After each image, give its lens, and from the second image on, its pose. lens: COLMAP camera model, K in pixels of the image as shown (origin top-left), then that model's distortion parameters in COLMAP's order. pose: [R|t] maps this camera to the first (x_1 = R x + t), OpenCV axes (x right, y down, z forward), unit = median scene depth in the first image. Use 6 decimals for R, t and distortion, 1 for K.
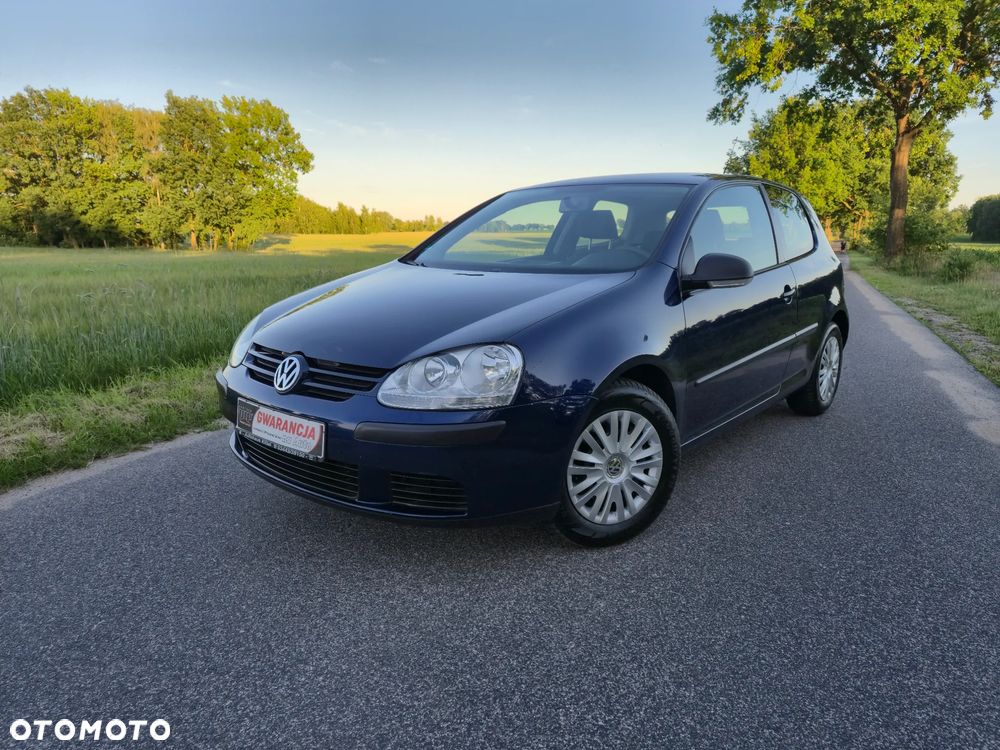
lens RADIAL K [[669.9, 0, 508.6], [0, 669.9, 383.5], [0, 0, 1]] dist [0.064822, -0.057043]
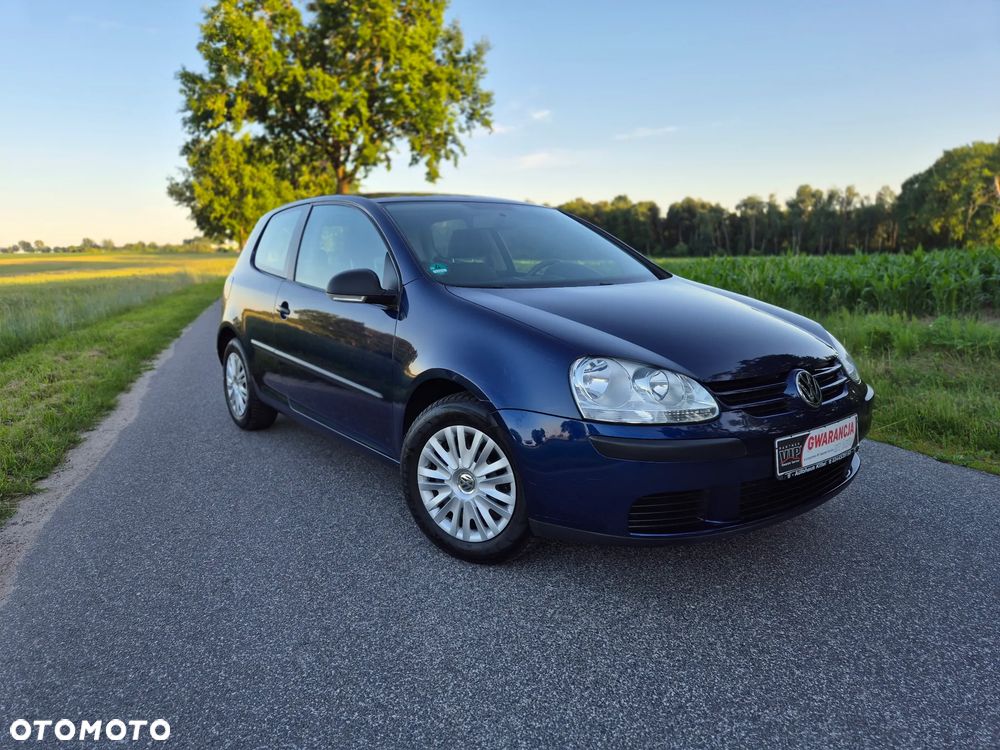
lens RADIAL K [[669.9, 0, 504.3], [0, 669.9, 367.5], [0, 0, 1]] dist [0.064822, -0.057043]
pose [[0.716156, -0.143861, 0.682953, -0.922222], [0.179977, 0.983498, 0.018443, 0.186378], [-0.674336, 0.109707, 0.730230, -0.887471]]
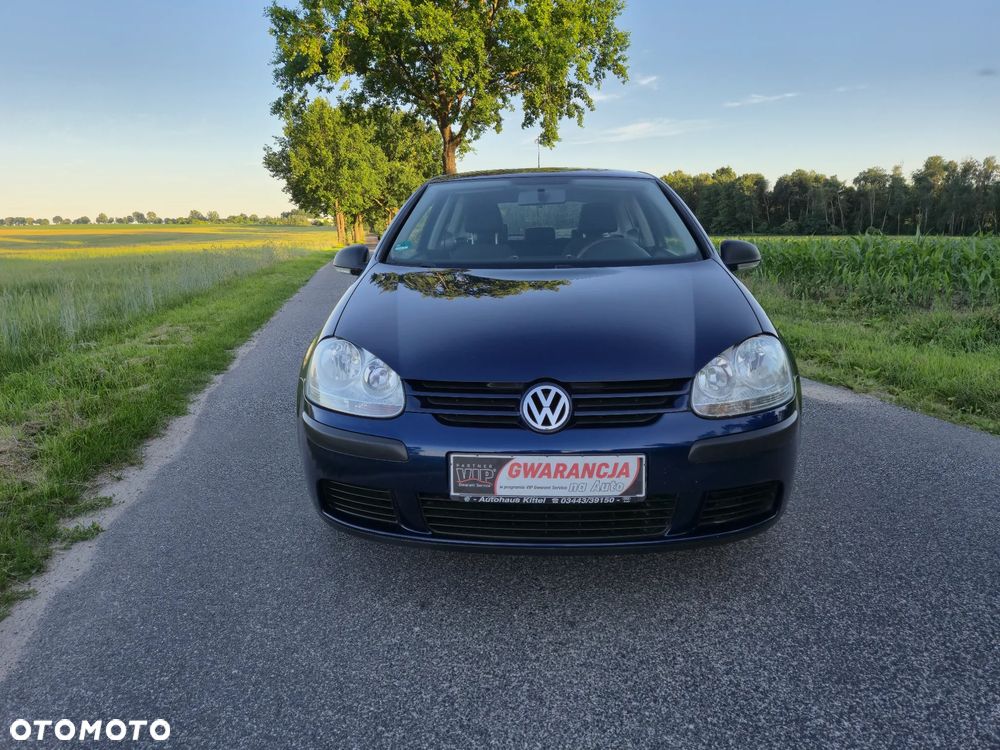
lens RADIAL K [[669.9, 0, 509.7], [0, 669.9, 370.0], [0, 0, 1]] dist [0.064822, -0.057043]
pose [[0.793947, -0.143506, 0.590808, -0.441618], [0.150780, 0.987862, 0.037326, -0.050579], [-0.588993, 0.059447, 0.805948, 0.206236]]
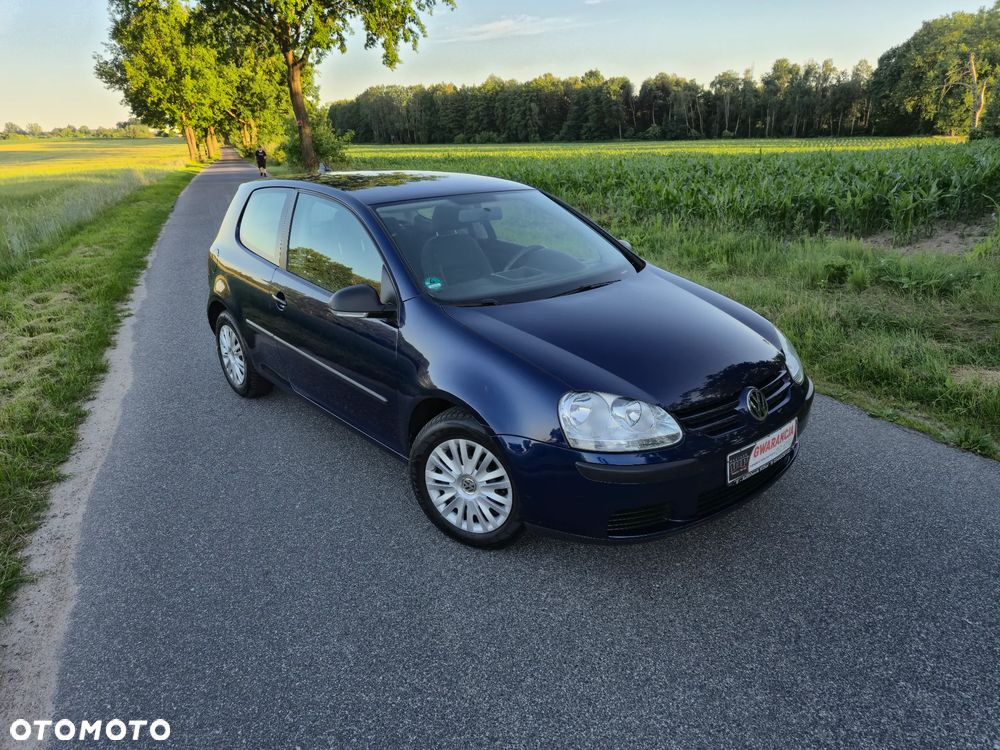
lens RADIAL K [[669.9, 0, 517.2], [0, 669.9, 383.5], [0, 0, 1]] dist [0.064822, -0.057043]
pose [[0.668450, -0.287033, 0.686140, -0.965440], [0.197128, 0.957911, 0.208678, 0.060068], [-0.717158, -0.004233, 0.696898, -0.936162]]
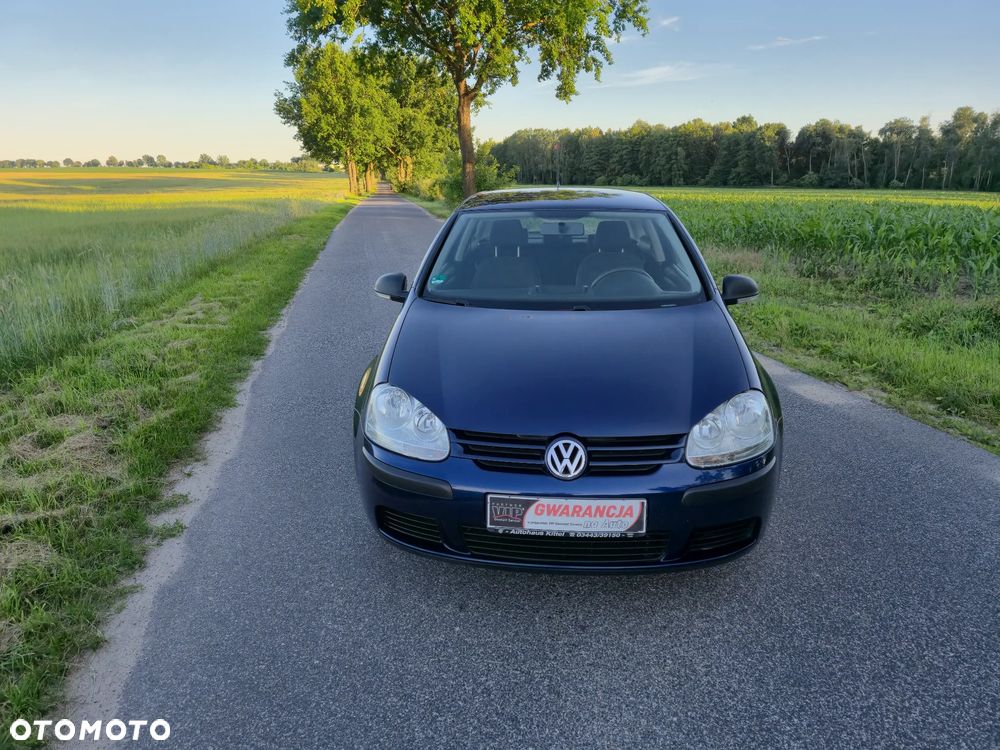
lens RADIAL K [[669.9, 0, 508.3], [0, 669.9, 369.8], [0, 0, 1]] dist [0.064822, -0.057043]
pose [[0.806477, -0.171918, 0.565720, -0.493999], [0.135620, 0.985072, 0.106020, -0.136561], [-0.575502, -0.008780, 0.817753, 0.137954]]
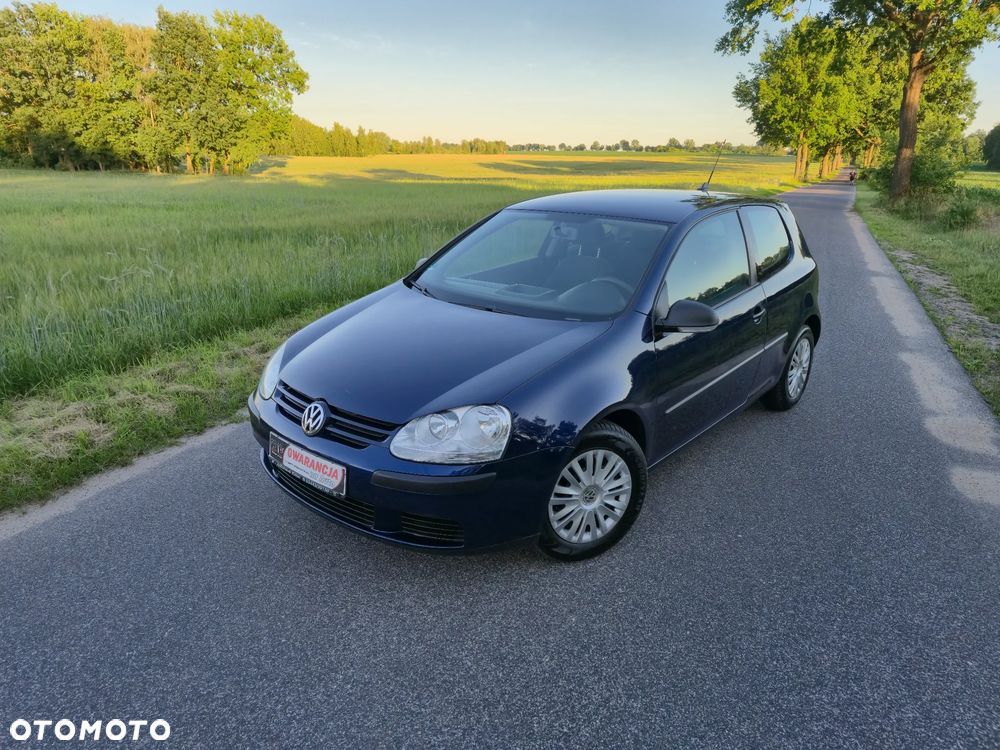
lens RADIAL K [[669.9, 0, 495.5], [0, 669.9, 372.2], [0, 0, 1]] dist [0.064822, -0.057043]
pose [[0.999787, 0.014944, -0.014222, 0.003792], [-0.013570, 0.995649, 0.092190, -0.111663], [0.015538, -0.091978, 0.995640, -0.086862]]
